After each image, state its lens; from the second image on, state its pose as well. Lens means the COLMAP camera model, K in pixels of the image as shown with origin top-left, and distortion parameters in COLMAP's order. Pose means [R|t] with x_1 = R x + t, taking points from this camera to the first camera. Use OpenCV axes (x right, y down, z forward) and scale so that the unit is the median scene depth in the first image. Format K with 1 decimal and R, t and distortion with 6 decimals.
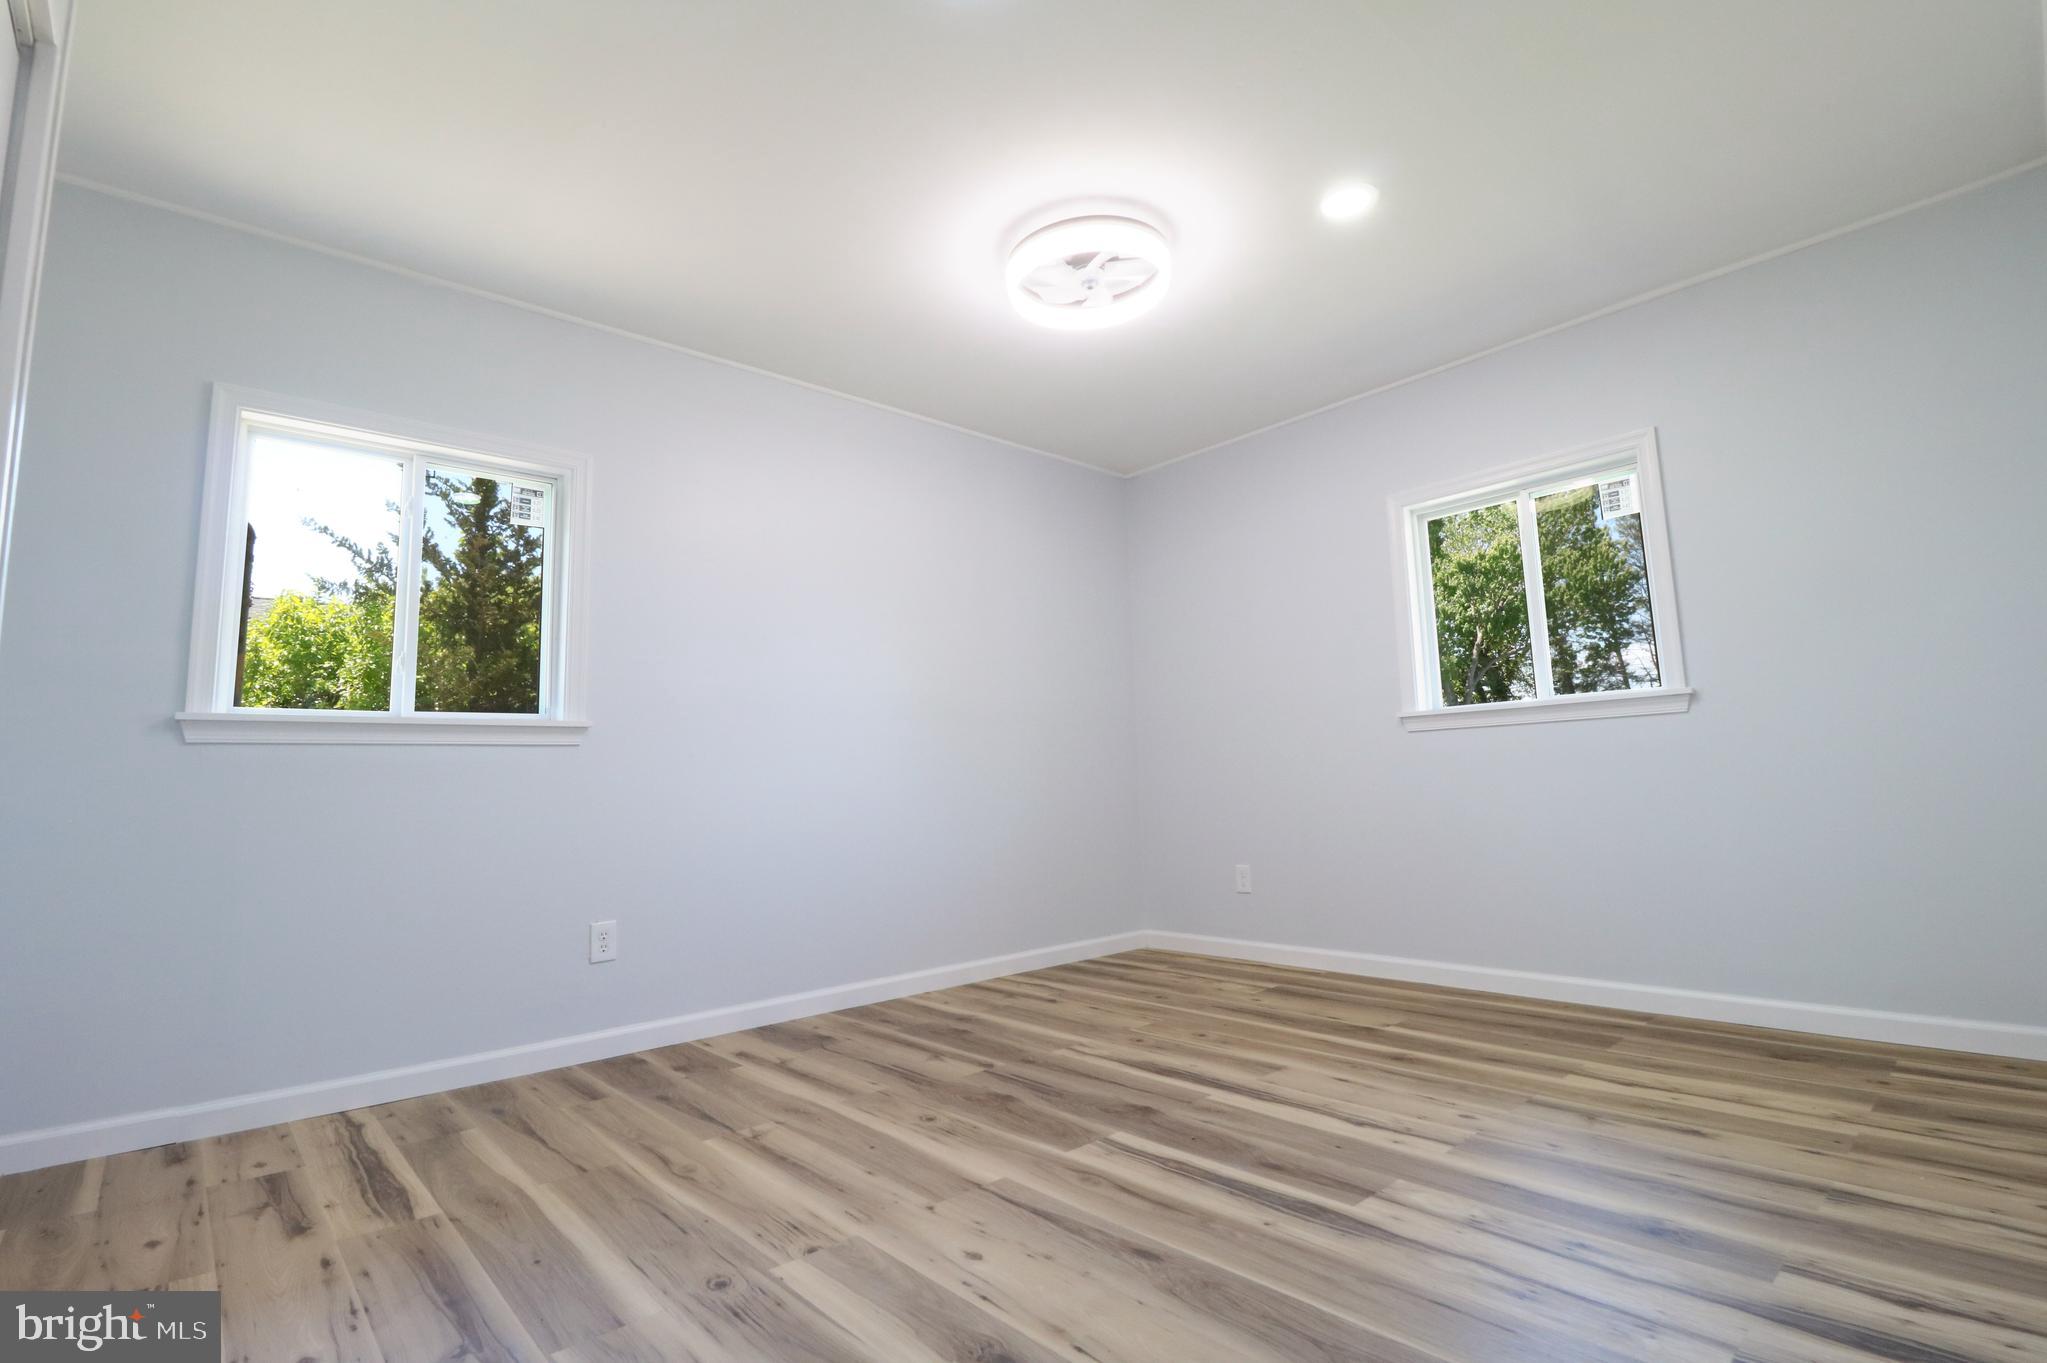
lens RADIAL K [[951.0, 0, 1035.7], [0, 951.0, 669.5], [0, 0, 1]] dist [0.001538, -0.013456]
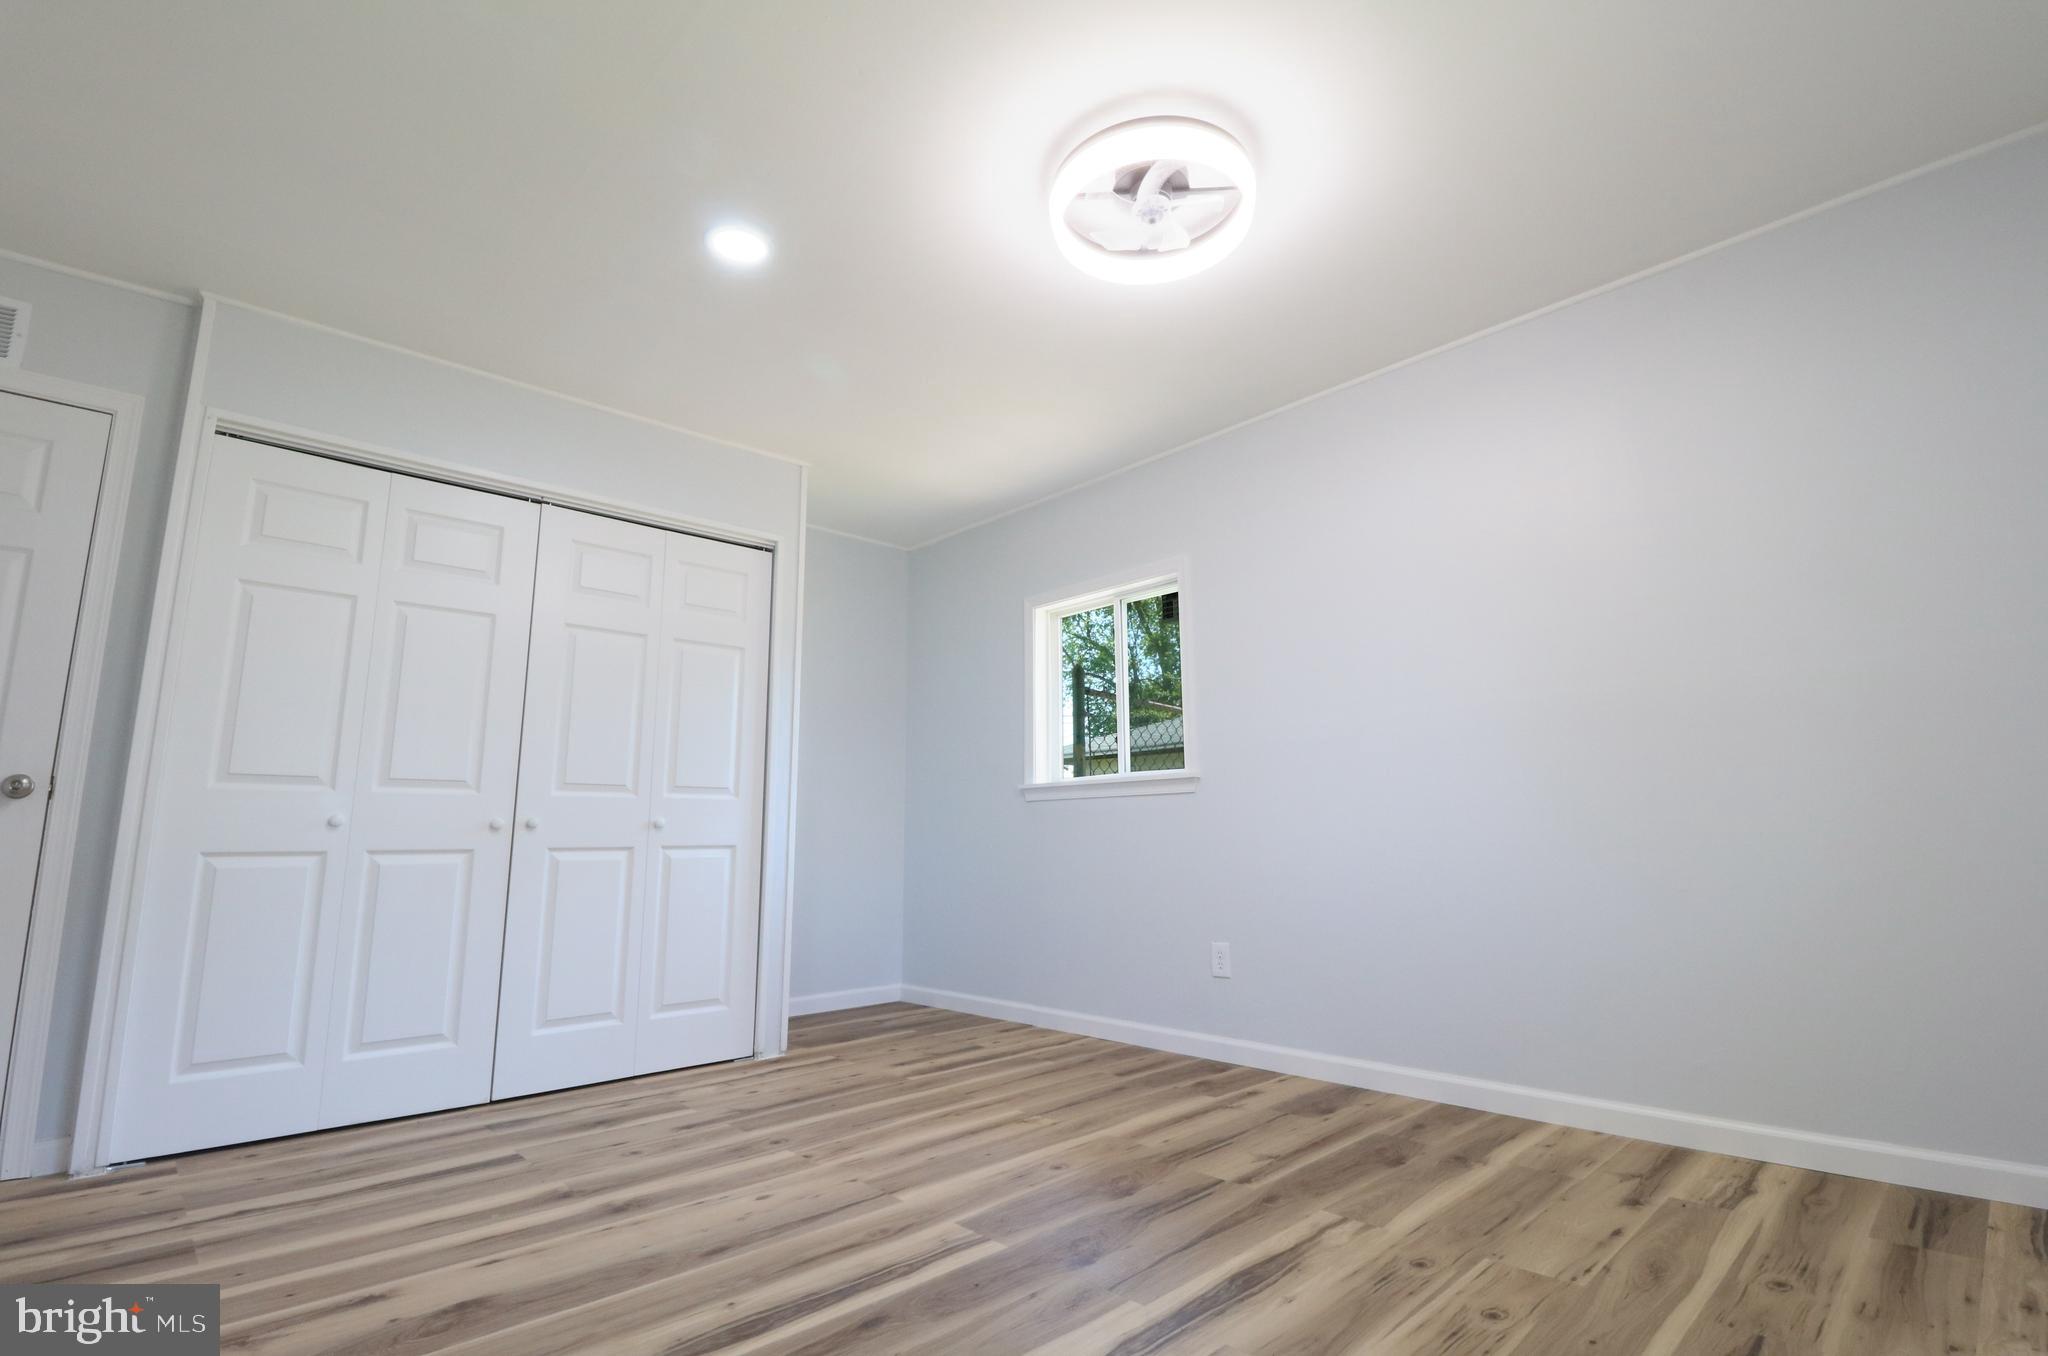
lens RADIAL K [[951.5, 0, 1036.2], [0, 951.5, 665.9], [0, 0, 1]] dist [0.001538, -0.013456]
pose [[0.022822, -0.144319, -0.989268, 1.054700], [0.138012, 0.980506, -0.139857, 0.088973], [0.990168, -0.133339, 0.042295, 1.082138]]
